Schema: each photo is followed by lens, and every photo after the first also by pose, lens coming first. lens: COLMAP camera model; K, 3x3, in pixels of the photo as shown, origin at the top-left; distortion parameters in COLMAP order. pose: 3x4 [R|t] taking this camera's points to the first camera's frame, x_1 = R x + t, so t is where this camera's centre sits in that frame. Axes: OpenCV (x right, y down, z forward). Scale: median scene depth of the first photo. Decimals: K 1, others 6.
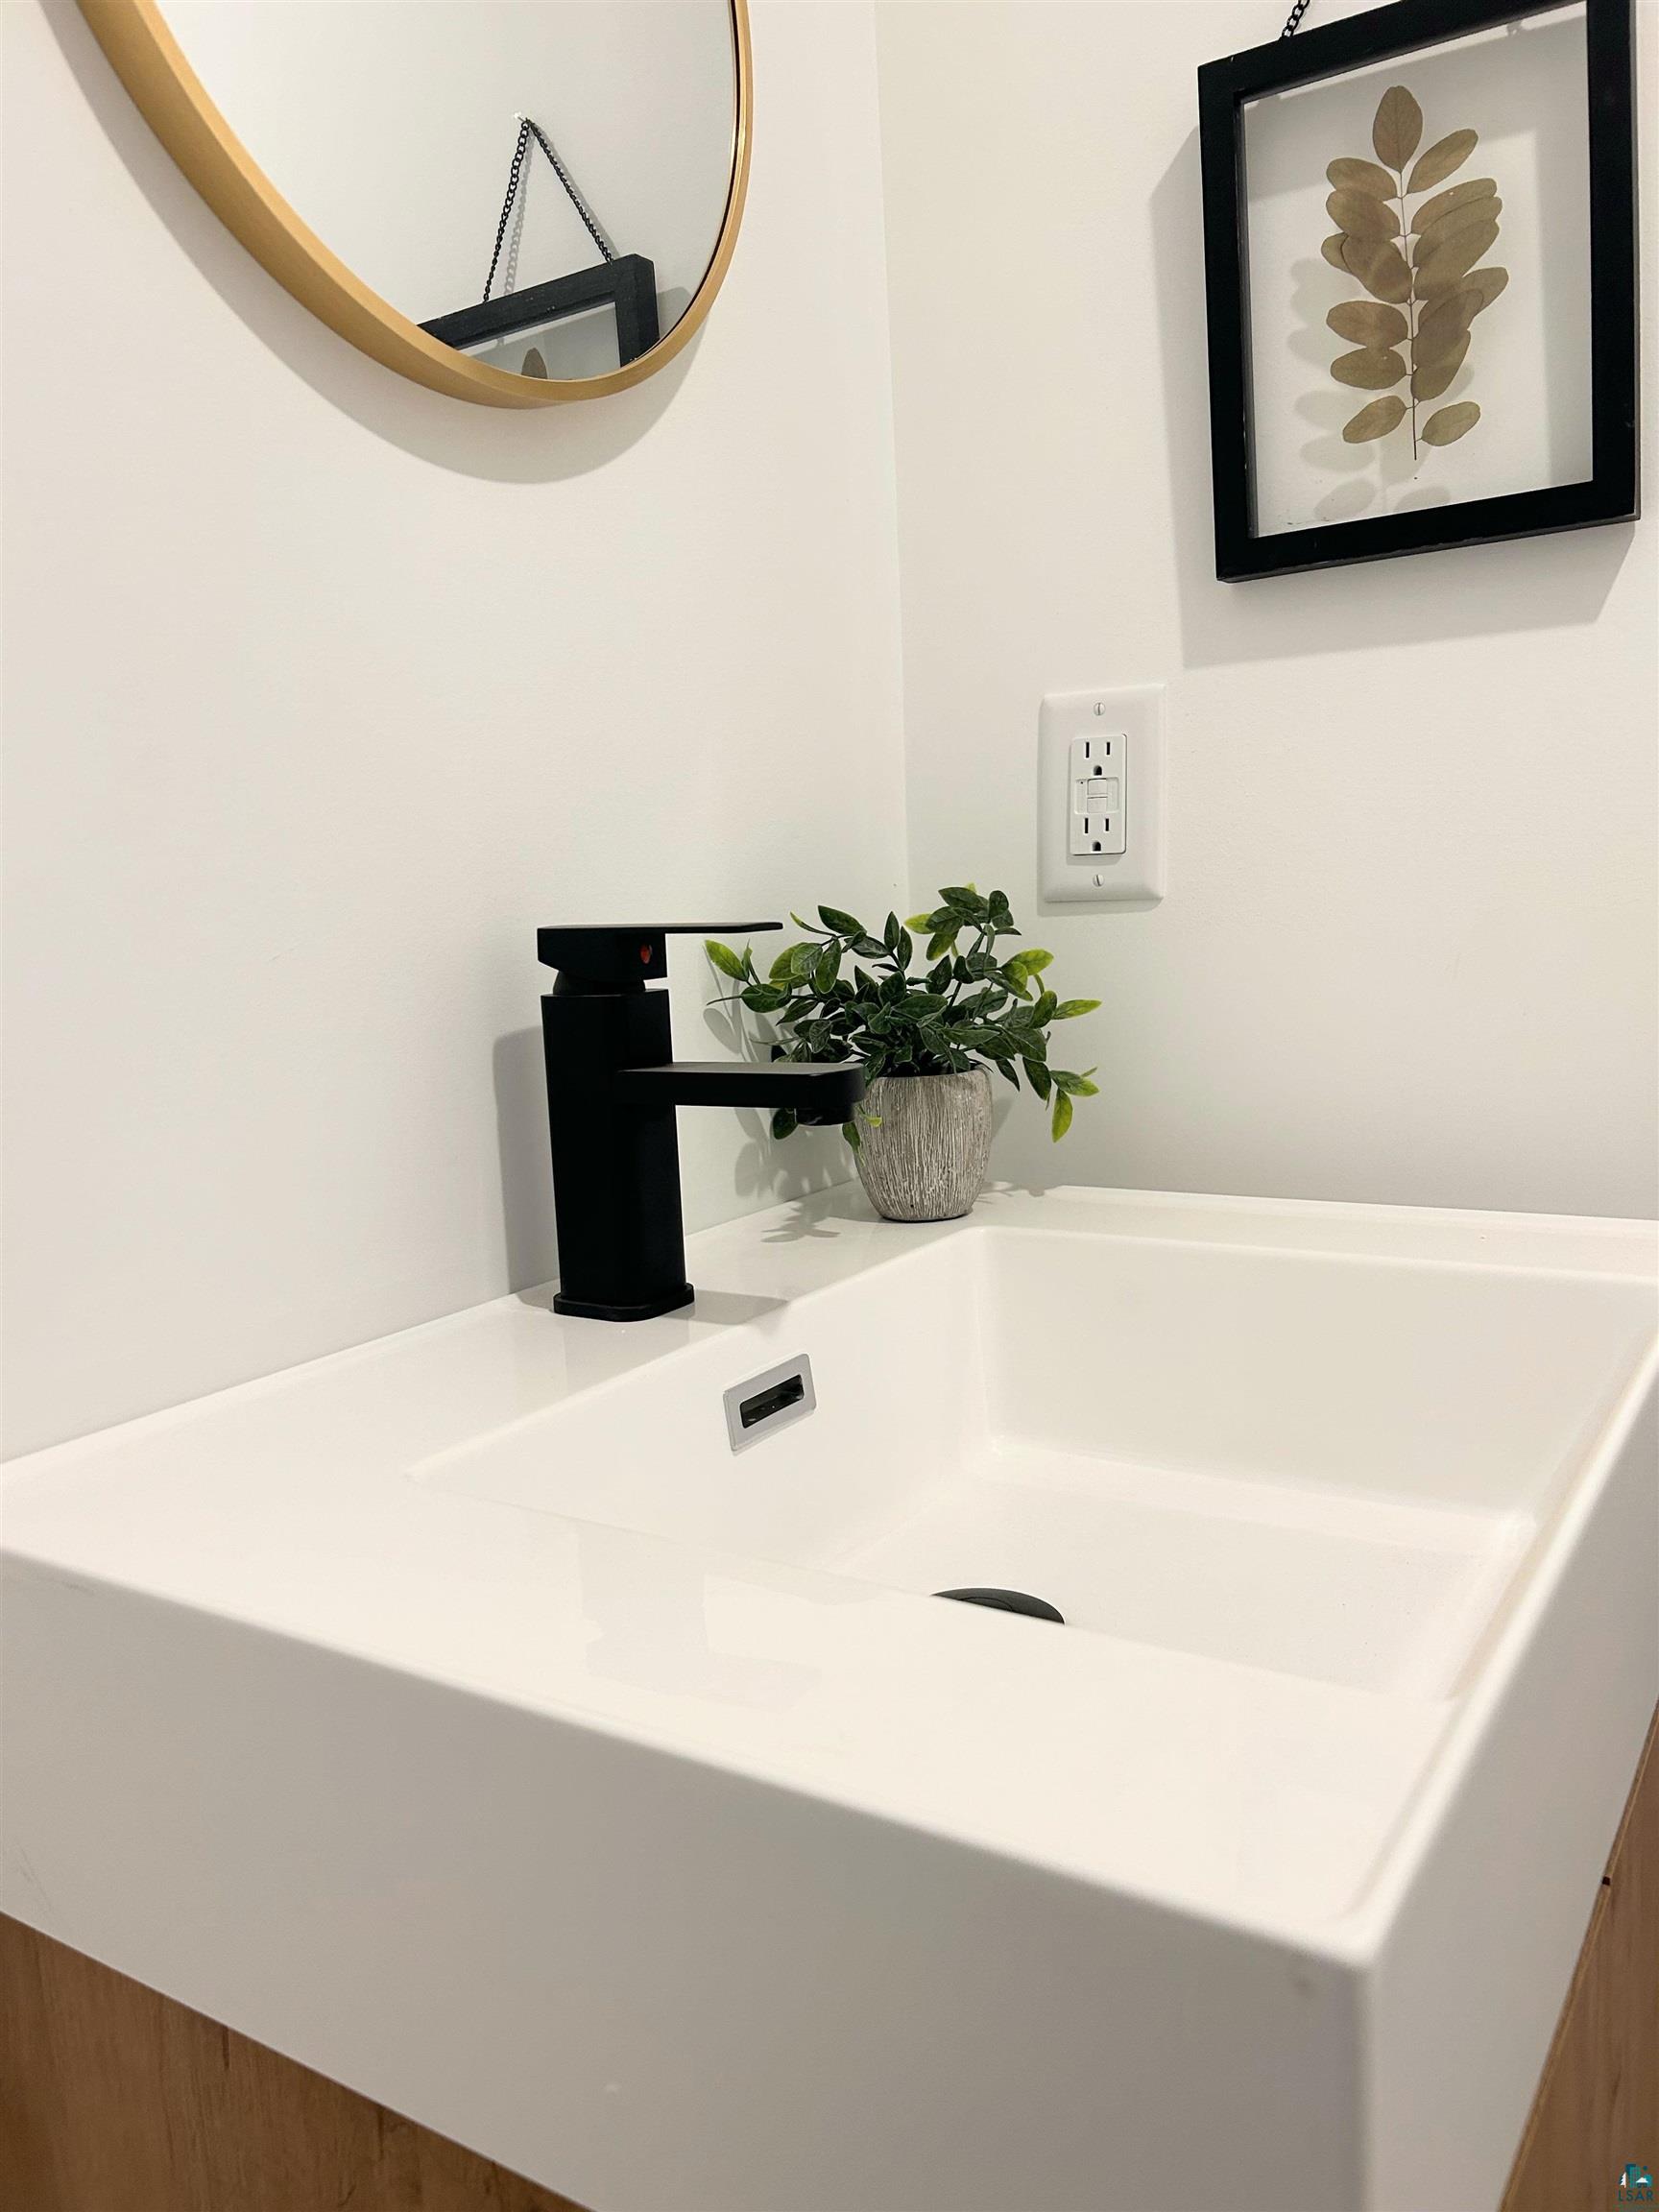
lens RADIAL K [[1663.4, 0, 840.2], [0, 1663.4, 1095.7], [0, 0, 1]] dist [0.060469, -0.074441]
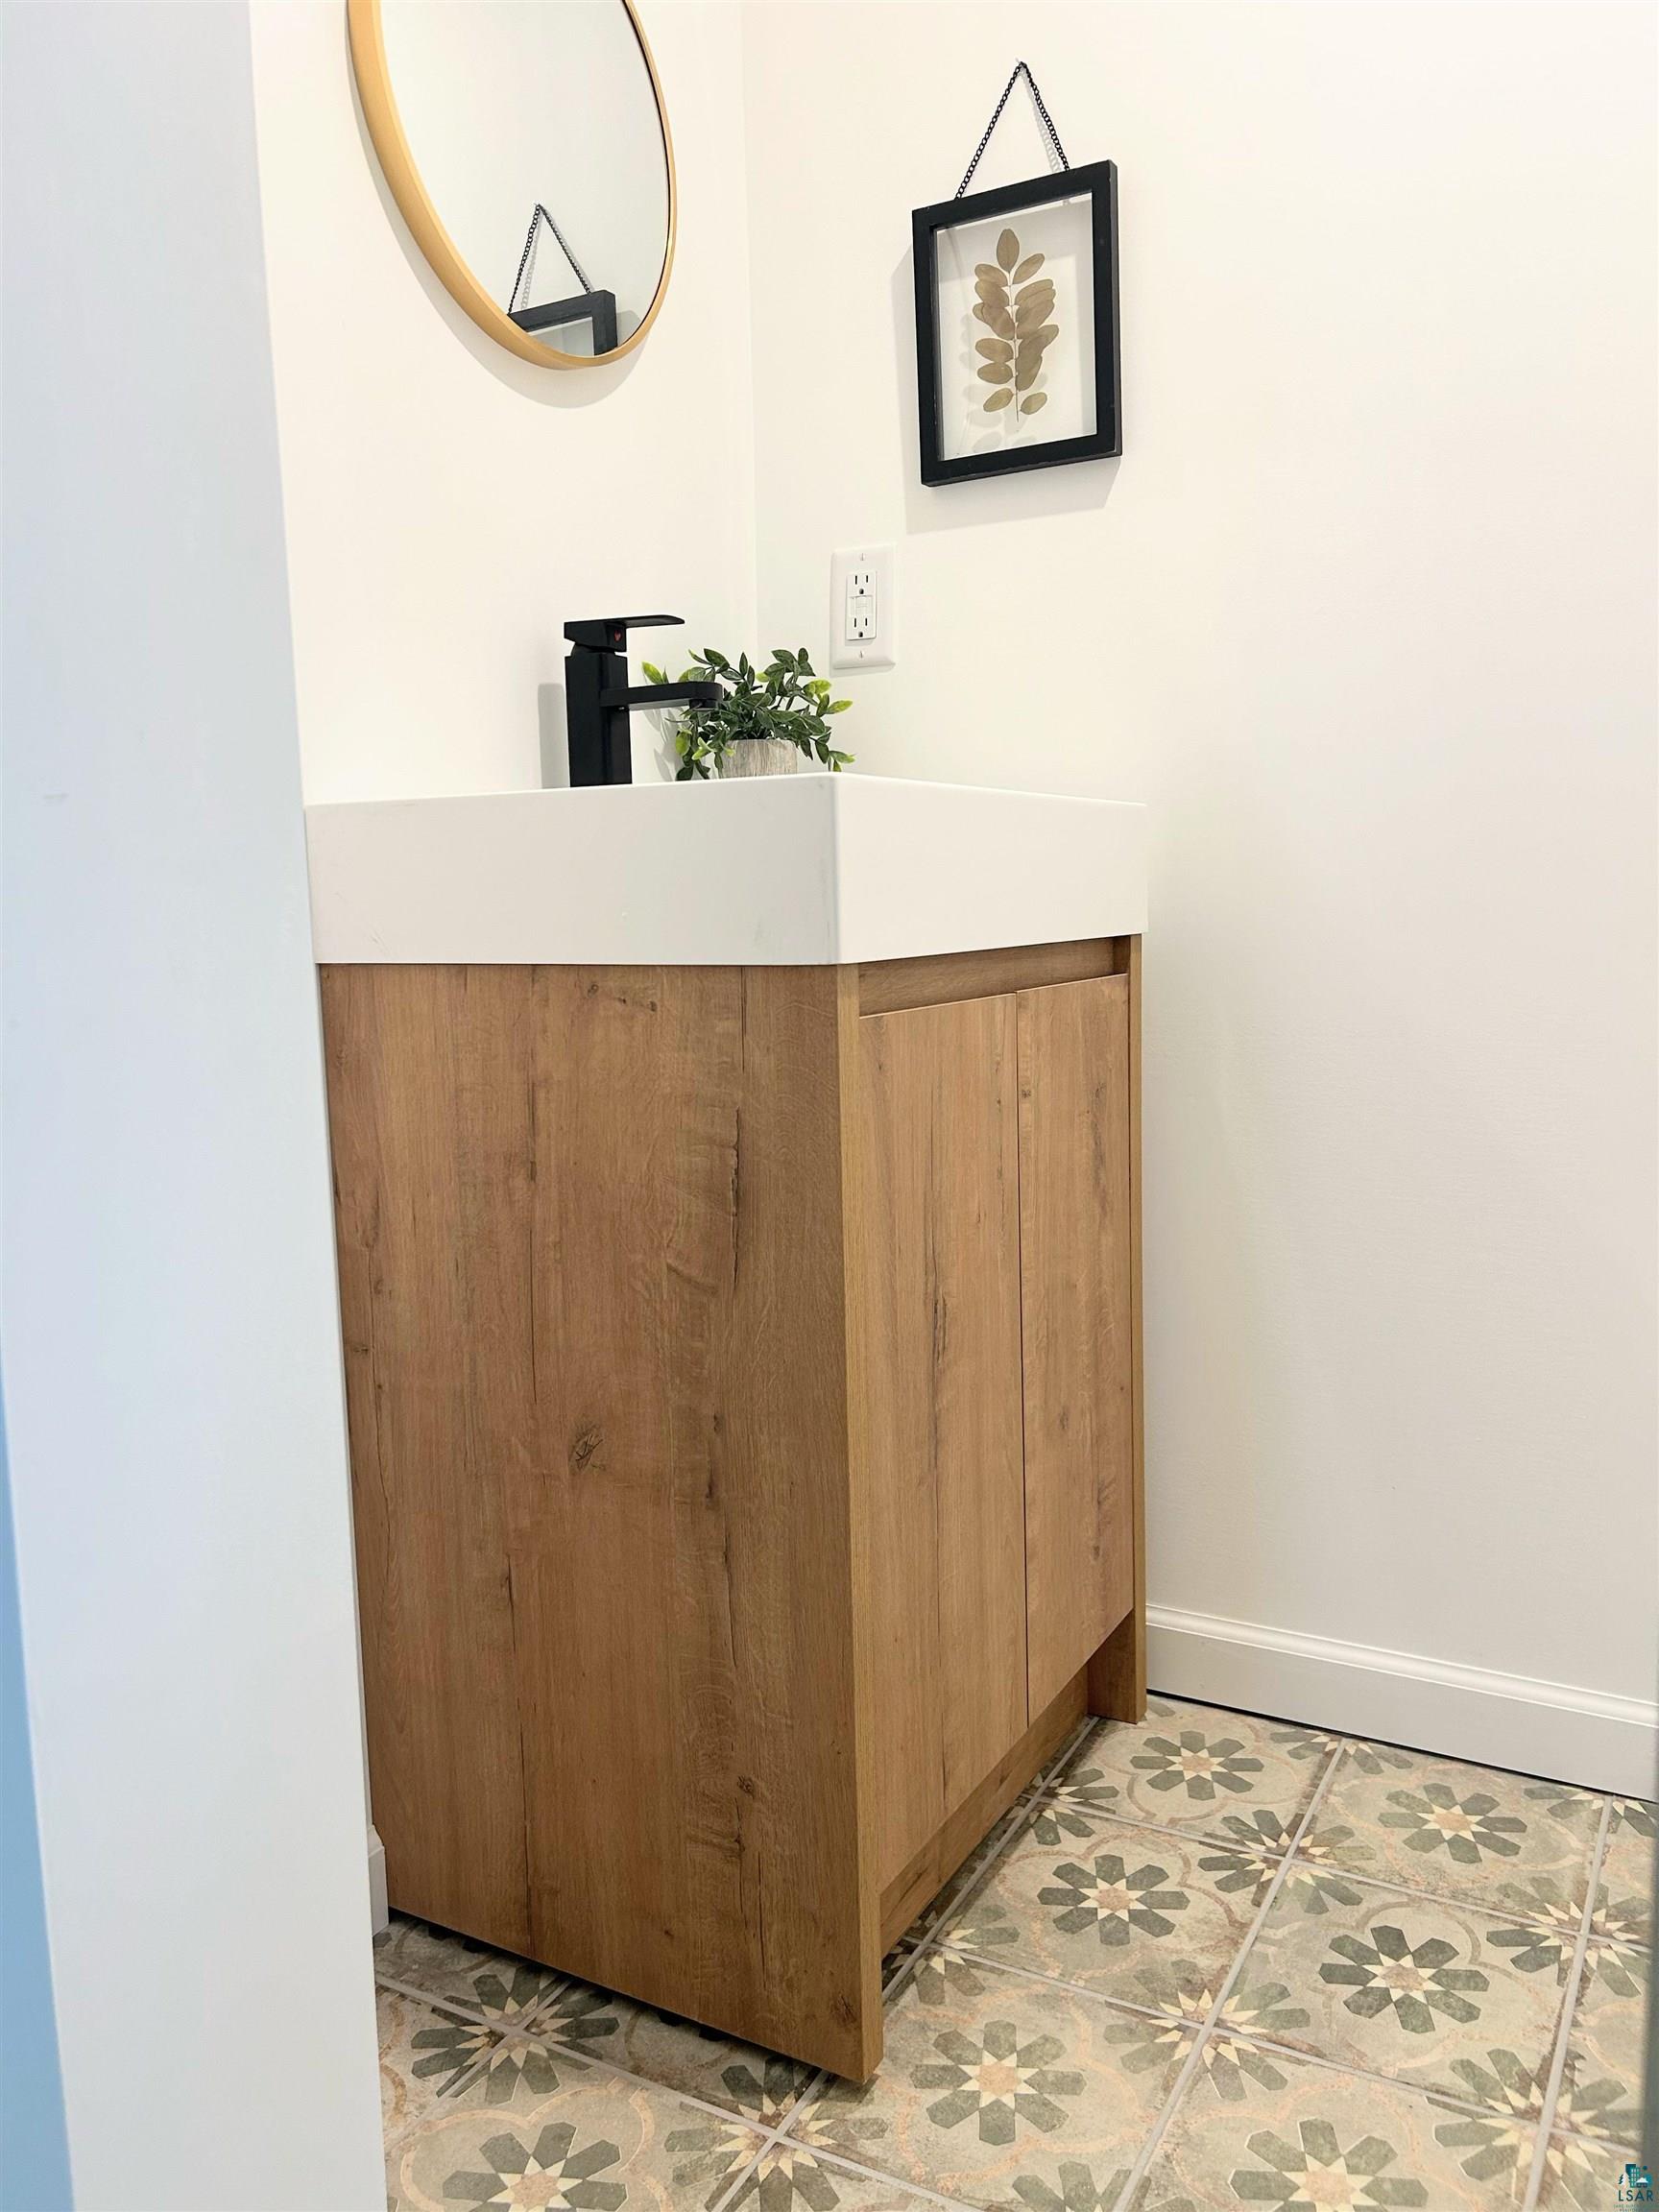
lens RADIAL K [[1663.4, 0, 832.2], [0, 1663.4, 1107.4], [0, 0, 1]] dist [0.060469, -0.074441]
pose [[0.998138, 0.023561, 0.056262, 0.037214], [-0.023141, 0.999699, -0.008100, 0.414328], [-0.056436, 0.006783, 0.998383, -0.874540]]
